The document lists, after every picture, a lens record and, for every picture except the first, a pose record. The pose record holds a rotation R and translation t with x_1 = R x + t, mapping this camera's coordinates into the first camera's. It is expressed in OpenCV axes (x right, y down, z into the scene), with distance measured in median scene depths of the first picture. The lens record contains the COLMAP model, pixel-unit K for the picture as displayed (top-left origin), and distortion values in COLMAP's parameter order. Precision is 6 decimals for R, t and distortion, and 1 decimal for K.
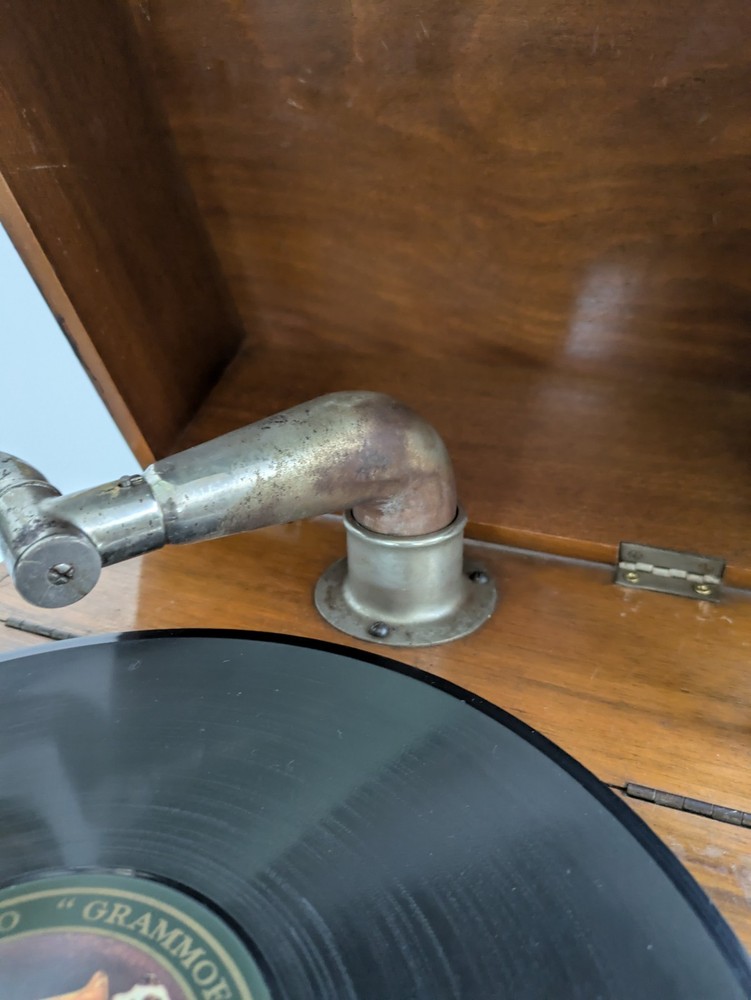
lens RADIAL K [[752.1, 0, 388.4], [0, 752.1, 517.0], [0, 0, 1]] dist [0.012952, -0.034069]
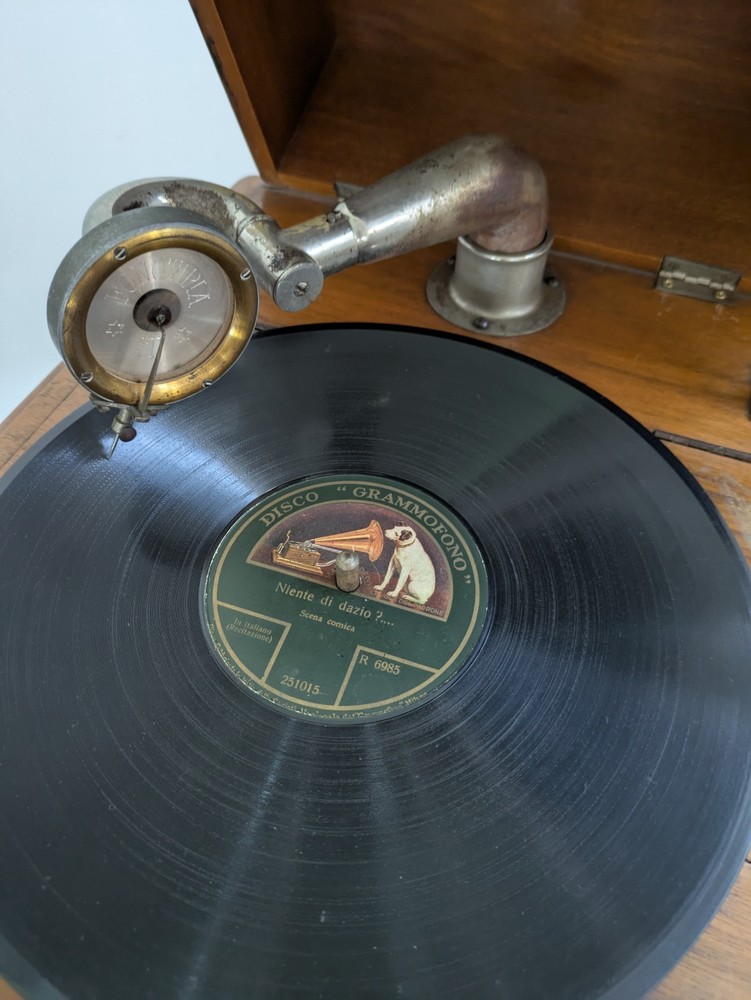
lens RADIAL K [[752.1, 0, 378.1], [0, 752.1, 492.6], [0, 0, 1]] dist [0.012952, -0.034069]
pose [[0.999671, 0.011634, 0.022862, -0.224178], [-0.019776, 0.917171, 0.398002, -0.105956], [-0.016339, -0.398323, 0.917100, -0.365213]]
